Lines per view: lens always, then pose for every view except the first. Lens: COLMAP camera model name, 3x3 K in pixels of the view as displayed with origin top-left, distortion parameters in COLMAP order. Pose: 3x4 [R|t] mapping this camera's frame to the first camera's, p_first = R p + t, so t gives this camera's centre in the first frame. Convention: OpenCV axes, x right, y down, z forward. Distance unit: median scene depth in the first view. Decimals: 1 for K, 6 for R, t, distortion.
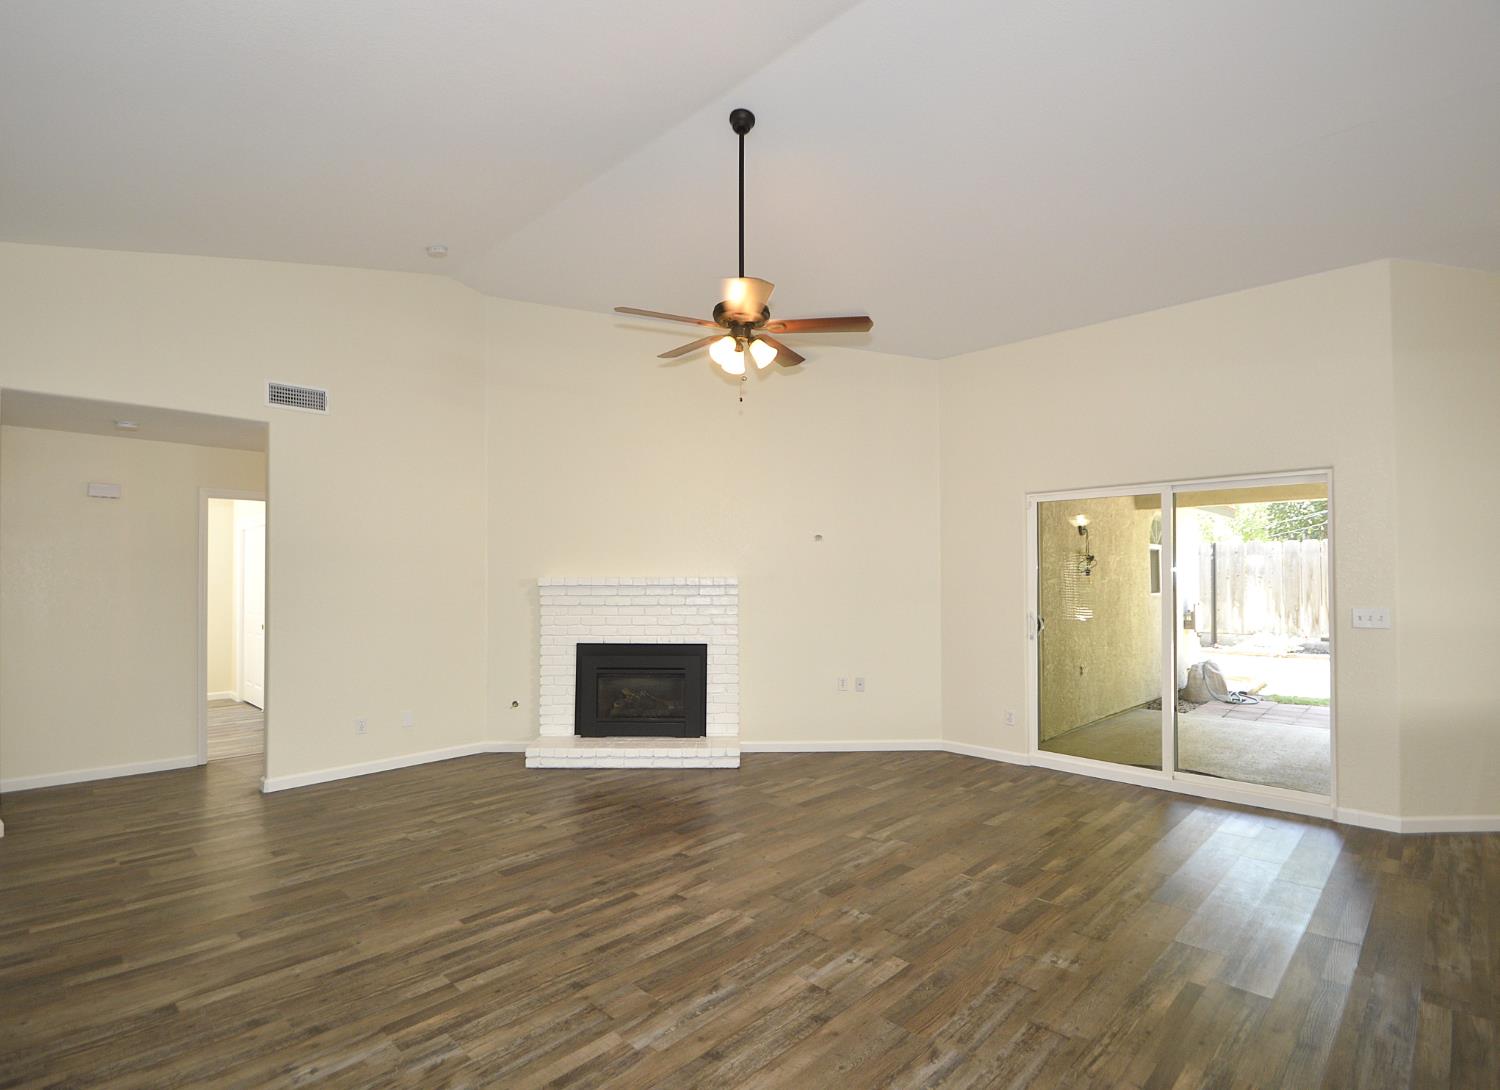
lens RADIAL K [[734.9, 0, 750.0], [0, 734.9, 545.0], [0, 0, 1]] dist [0.018329, -0.018320]
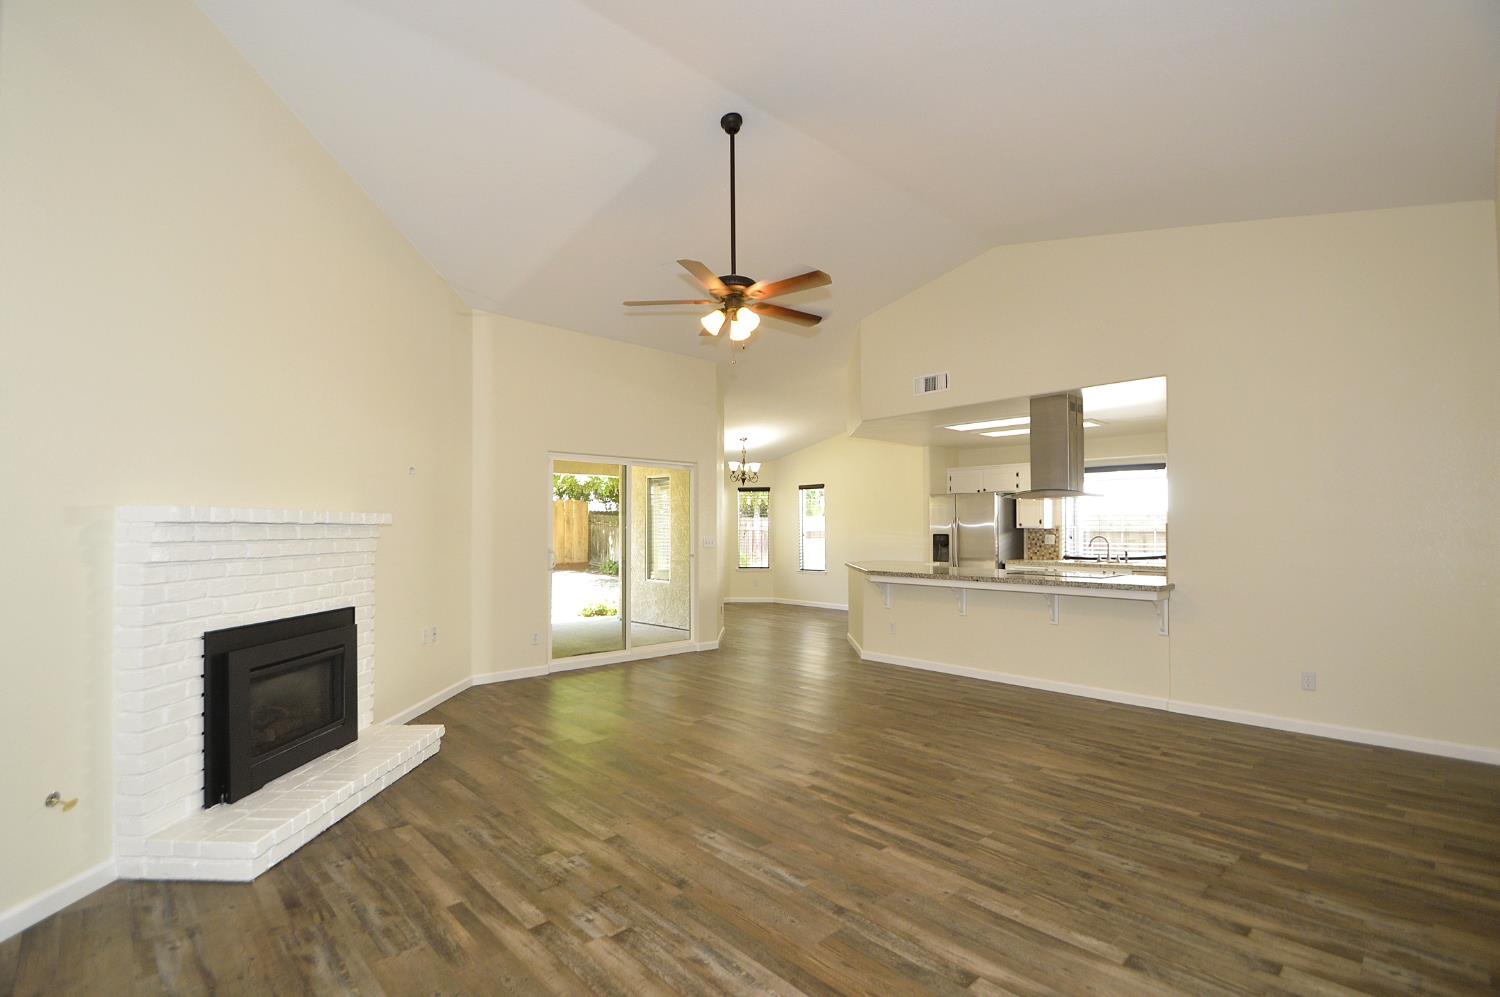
lens RADIAL K [[671.0, 0, 727.5], [0, 671.0, 523.3], [0, 0, 1]] dist [0.029008, -0.026766]
pose [[0.069782, 0.010210, 0.997510, -1.326778], [-0.048941, 0.998779, -0.006799, 0.078599], [-0.996361, -0.048345, 0.070197, 1.160776]]
